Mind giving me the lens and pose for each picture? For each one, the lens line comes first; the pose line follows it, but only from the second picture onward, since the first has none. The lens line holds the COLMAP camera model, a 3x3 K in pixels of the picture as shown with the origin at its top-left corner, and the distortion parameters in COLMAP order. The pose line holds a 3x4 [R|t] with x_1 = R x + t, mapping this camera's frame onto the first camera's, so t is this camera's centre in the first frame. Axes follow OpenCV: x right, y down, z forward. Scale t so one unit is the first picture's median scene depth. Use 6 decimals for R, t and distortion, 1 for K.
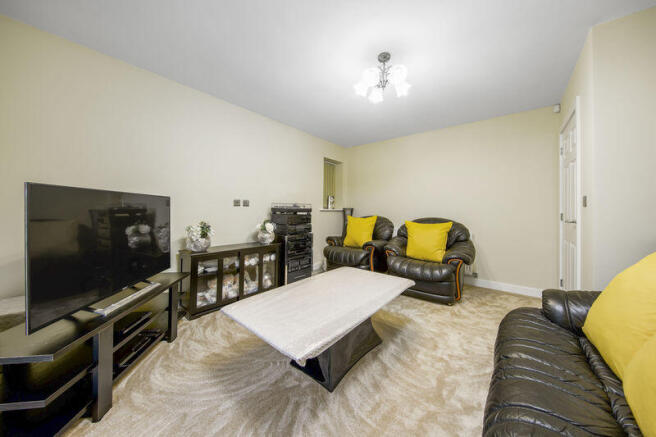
lens RADIAL K [[223.4, 0, 327.2], [0, 223.4, 212.2], [0, 0, 1]] dist [0.000206, -0.000006]
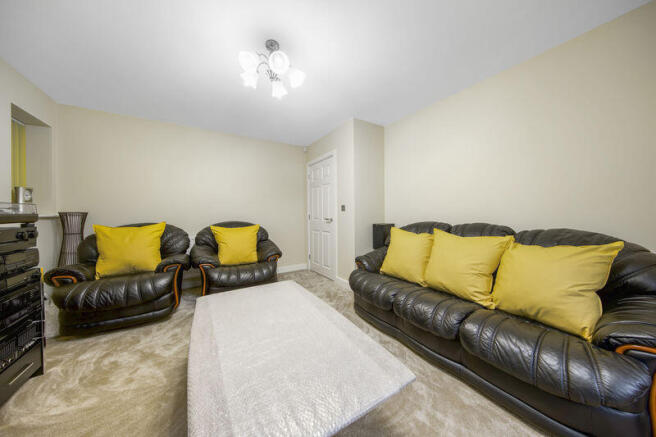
lens RADIAL K [[209.9, 0, 327.9], [0, 209.9, 215.4], [0, 0, 1]] dist [0.000476, 0.000006]
pose [[0.317685, -0.019156, 0.948003, -0.276358], [0.018549, 0.999730, 0.013985, -0.008370], [-0.948015, 0.013142, 0.317955, 0.298697]]
